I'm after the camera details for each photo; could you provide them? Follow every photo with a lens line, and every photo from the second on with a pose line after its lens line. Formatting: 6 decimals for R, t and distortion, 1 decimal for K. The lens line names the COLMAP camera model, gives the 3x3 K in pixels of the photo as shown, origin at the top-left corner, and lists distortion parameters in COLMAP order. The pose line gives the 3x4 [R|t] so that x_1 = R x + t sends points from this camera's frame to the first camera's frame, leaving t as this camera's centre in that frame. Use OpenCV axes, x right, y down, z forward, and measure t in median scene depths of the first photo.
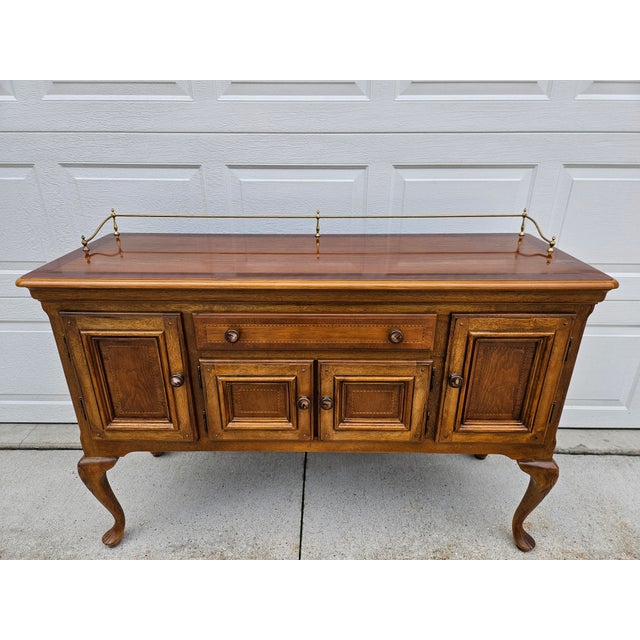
lens RADIAL K [[431.4, 0, 320.0], [0, 431.4, 320.0], [0, 0, 1]] dist [0.051333, -0.050308]
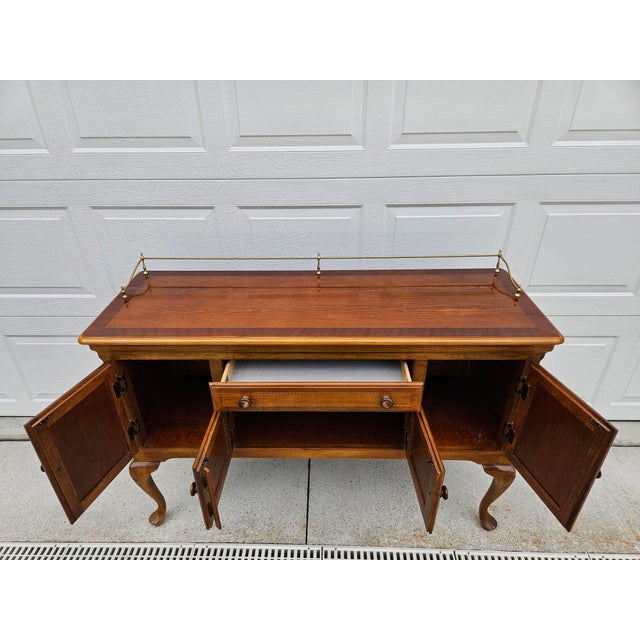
lens RADIAL K [[433.1, 0, 313.4], [0, 433.1, 324.3], [0, 0, 1]] dist [0.050457, -0.051997]
pose [[0.999733, -0.007431, -0.021889, 0.005886], [0.010107, 0.992130, 0.124803, -0.242143], [0.020789, -0.124991, 0.991940, -0.194372]]
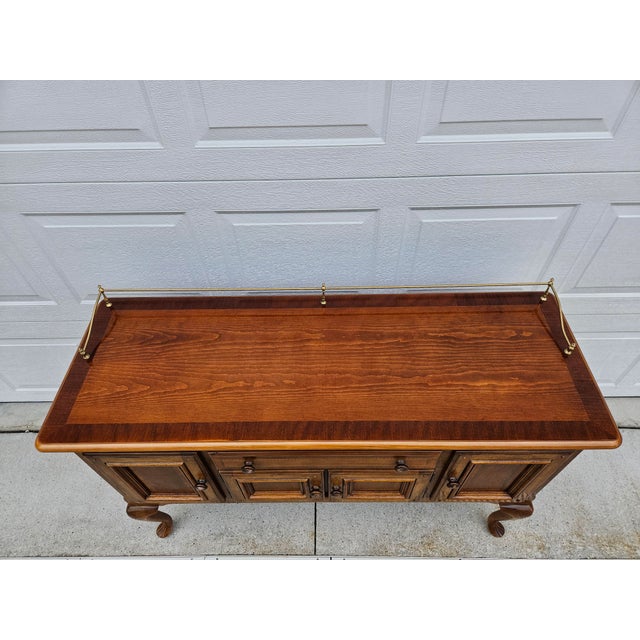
lens RADIAL K [[431.4, 0, 320.0], [0, 431.4, 320.0], [0, 0, 1]] dist [0.051333, -0.050308]
pose [[0.999676, -0.021702, -0.013286, -0.001868], [0.025334, 0.897772, 0.439731, -0.678849], [0.002385, -0.439925, 0.898031, 0.171750]]
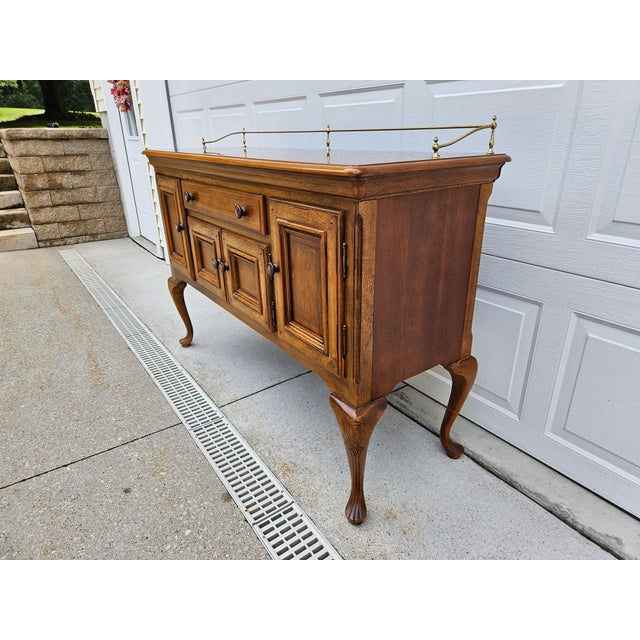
lens RADIAL K [[432.8, 0, 320.9], [0, 432.8, 315.3], [0, 0, 1]] dist [0.051104, -0.053985]
pose [[0.594507, 0.304795, -0.744084, 1.098769], [-0.312103, 0.940292, 0.135804, 0.063192], [0.741049, 0.151494, 0.654137, 0.396253]]
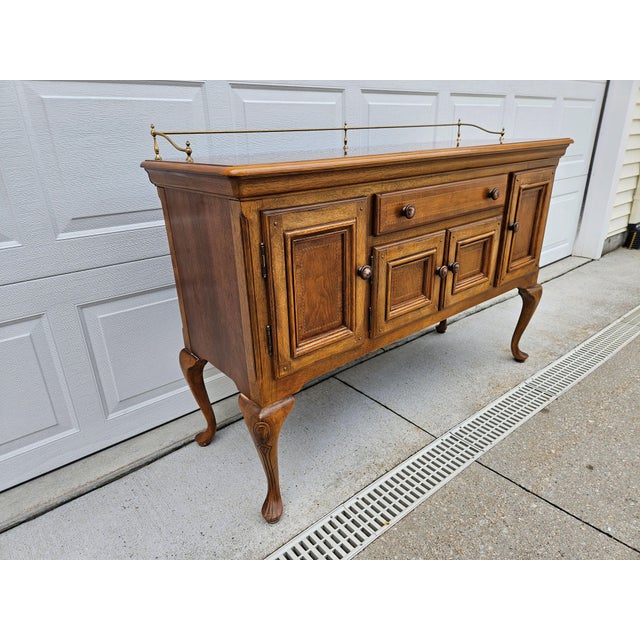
lens RADIAL K [[431.7, 0, 317.0], [0, 431.7, 322.2], [0, 0, 1]] dist [0.052310, -0.052534]
pose [[0.767449, -0.277625, 0.577881, -0.938367], [0.291024, 0.954015, 0.071835, 0.135023], [-0.571251, 0.113048, 0.812953, 0.267375]]
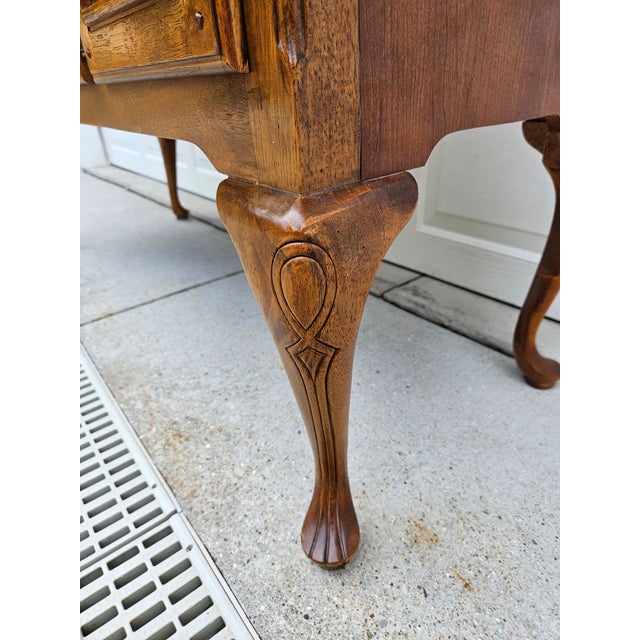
lens RADIAL K [[451.0, 0, 321.0], [0, 451.0, 308.3], [0, 0, 1]] dist [-0.023192, -0.001258]
pose [[0.635746, 0.328467, -0.698525, 0.741224], [-0.270899, 0.942326, 0.196557, 0.341095], [0.722801, 0.064269, 0.688061, 0.892387]]
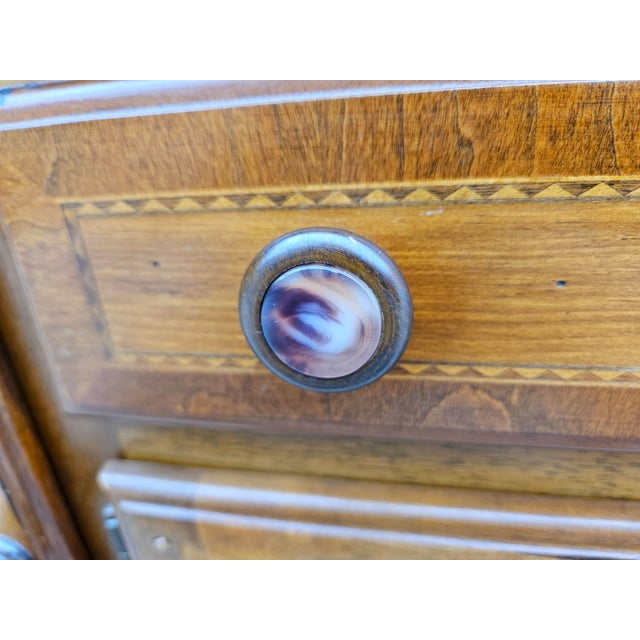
lens RADIAL K [[451.0, 0, 321.0], [0, 451.0, 308.3], [0, 0, 1]] dist [-0.023192, -0.001258]
pose [[0.982191, 0.010526, -0.187591, -0.165599], [-0.010251, 0.999944, 0.002438, 0.032033], [0.187606, -0.000472, 0.982244, 0.806614]]
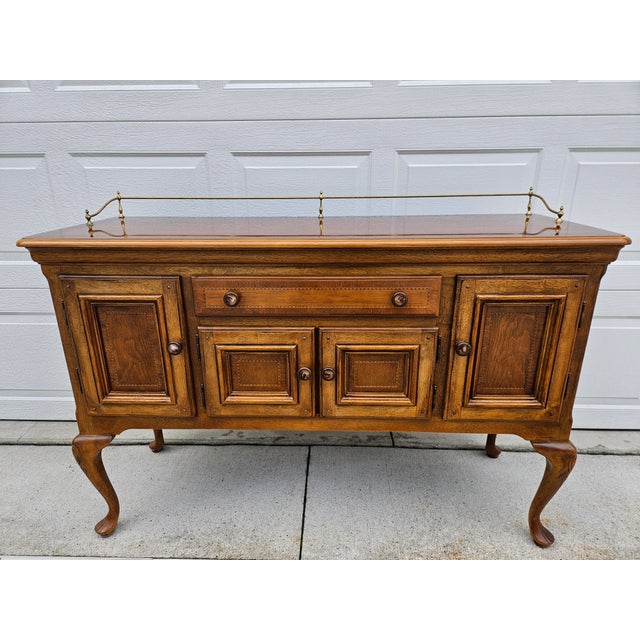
lens RADIAL K [[431.7, 0, 317.0], [0, 431.7, 322.2], [0, 0, 1]] dist [0.052310, -0.052534]
pose [[0.999639, 0.000836, -0.026845, 0.015028], [-0.002835, 0.997218, -0.074488, 0.142876], [0.026708, 0.074537, 0.996861, 0.029686]]
